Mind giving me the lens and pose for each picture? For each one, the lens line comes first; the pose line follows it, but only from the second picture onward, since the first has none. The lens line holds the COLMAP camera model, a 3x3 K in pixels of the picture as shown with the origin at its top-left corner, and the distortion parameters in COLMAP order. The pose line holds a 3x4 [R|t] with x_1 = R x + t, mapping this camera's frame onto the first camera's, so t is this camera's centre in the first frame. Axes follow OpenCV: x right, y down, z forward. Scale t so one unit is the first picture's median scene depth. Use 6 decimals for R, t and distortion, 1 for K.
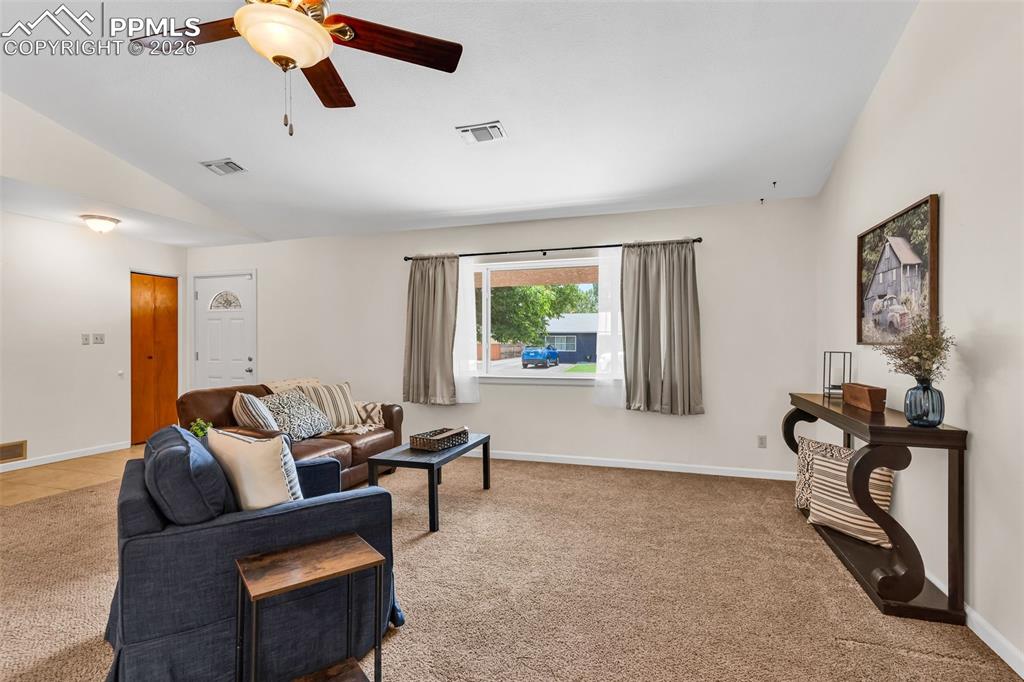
lens RADIAL K [[491.8, 0, 501.7], [0, 491.8, 345.2], [0, 0, 1]] dist [-0.004303, 0.005755]
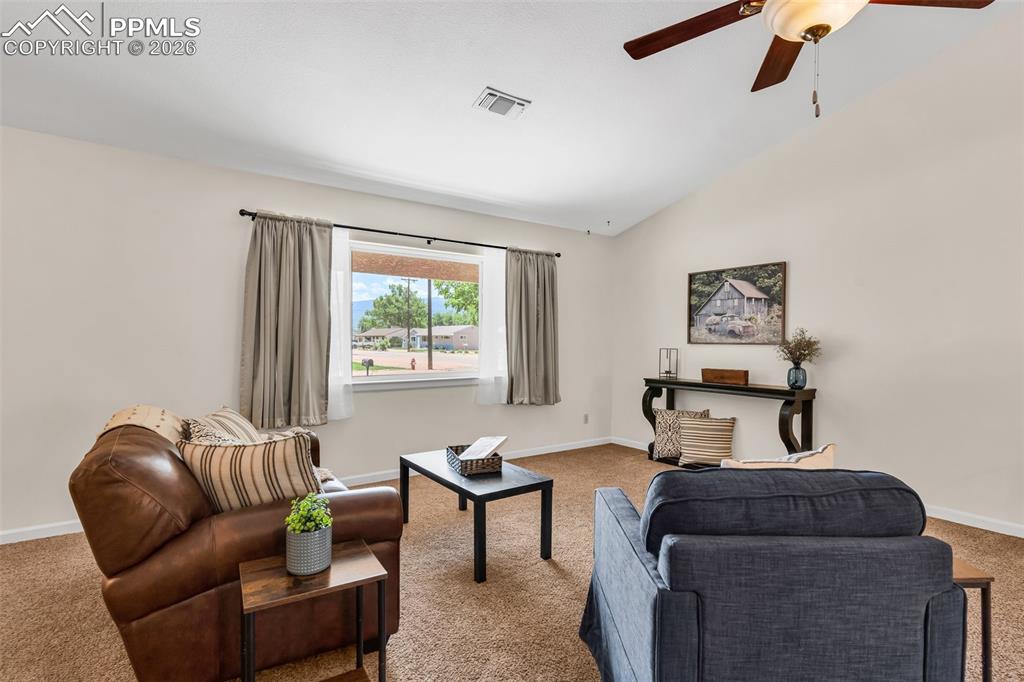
lens RADIAL K [[491.8, 0, 515.0], [0, 491.8, 347.9], [0, 0, 1]] dist [-0.004303, 0.005755]
pose [[0.589588, -0.007534, 0.807669, -0.605078], [-0.001486, 0.999945, 0.010413, -0.002779], [-0.807703, -0.007339, 0.589544, 0.375741]]
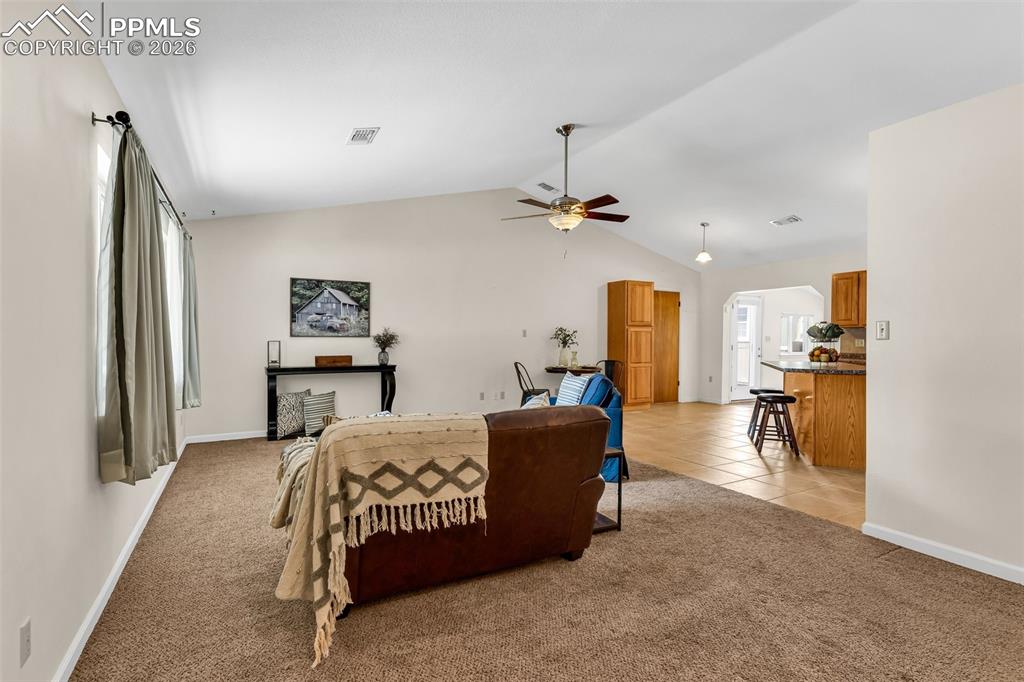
lens RADIAL K [[491.8, 0, 503.0], [0, 491.8, 341.5], [0, 0, 1]] dist [-0.004303, 0.005755]
pose [[-0.723852, -0.010960, 0.689868, -0.805474], [-0.002566, 0.999910, 0.013193, -0.006893], [-0.689950, 0.007780, -0.723815, 1.274591]]
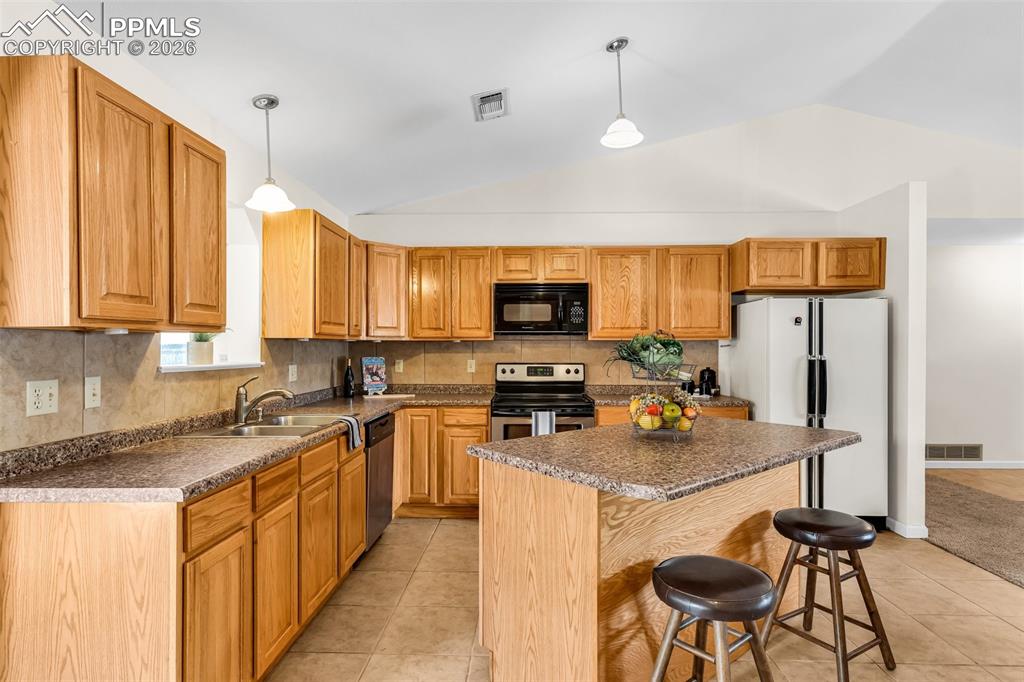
lens RADIAL K [[542.1, 0, 515.9], [0, 542.1, 338.0], [0, 0, 1]] dist [-0.011474, 0.000412]
pose [[0.293201, -0.014867, -0.955935, -0.090176], [-0.006524, 0.999825, -0.017551, -0.022538], [0.956029, 0.011382, 0.293052, -0.388095]]
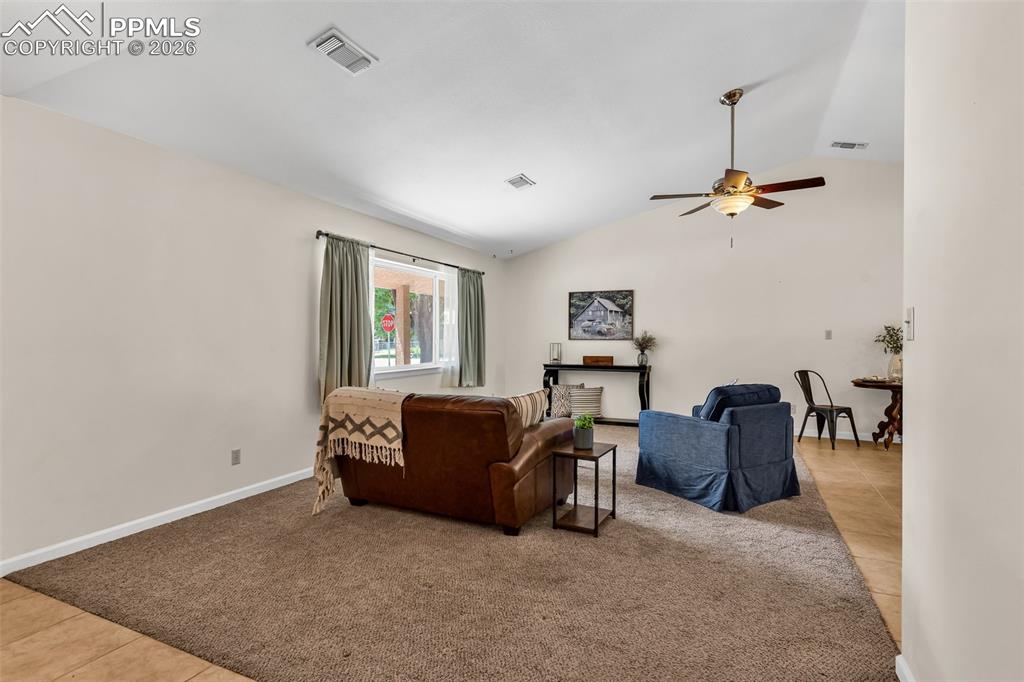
lens RADIAL K [[491.8, 0, 515.5], [0, 491.8, 344.3], [0, 0, 1]] dist [-0.004303, 0.005755]
pose [[0.114157, -0.010538, 0.993407, -1.124709], [0.002411, 0.999944, 0.010330, -0.003502], [-0.993460, 0.001216, 0.114176, 0.702847]]
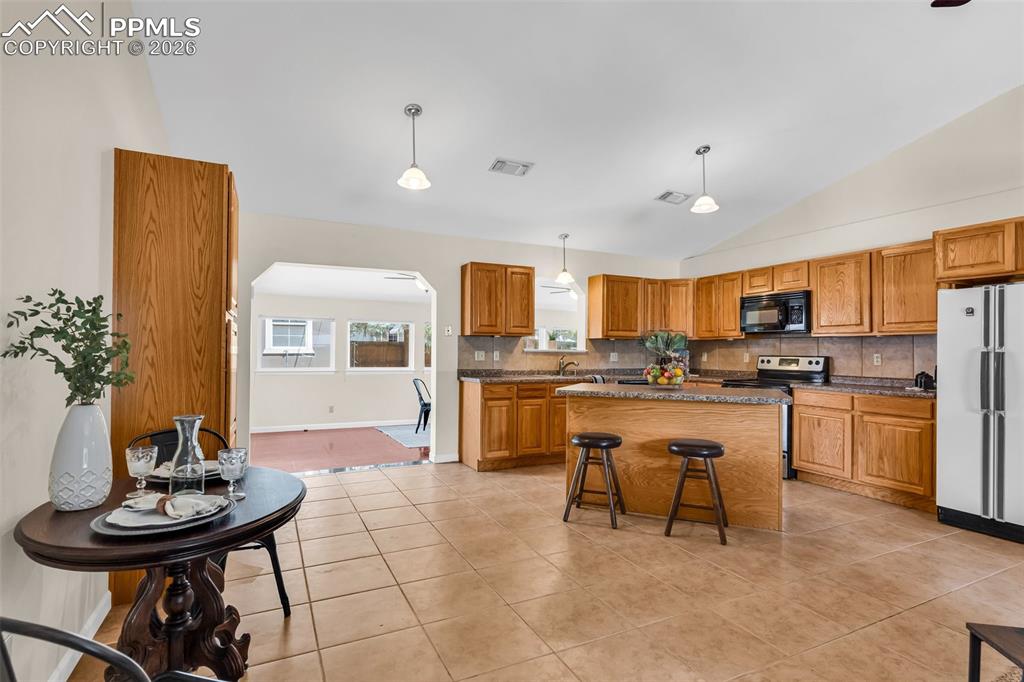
lens RADIAL K [[491.8, 0, 506.3], [0, 491.8, 345.5], [0, 0, 1]] dist [-0.004303, 0.005755]
pose [[-0.711976, -0.012171, -0.702098, 0.250428], [-0.011159, 0.999920, -0.006017, -0.003403], [0.702115, 0.003551, -0.712055, 0.318238]]
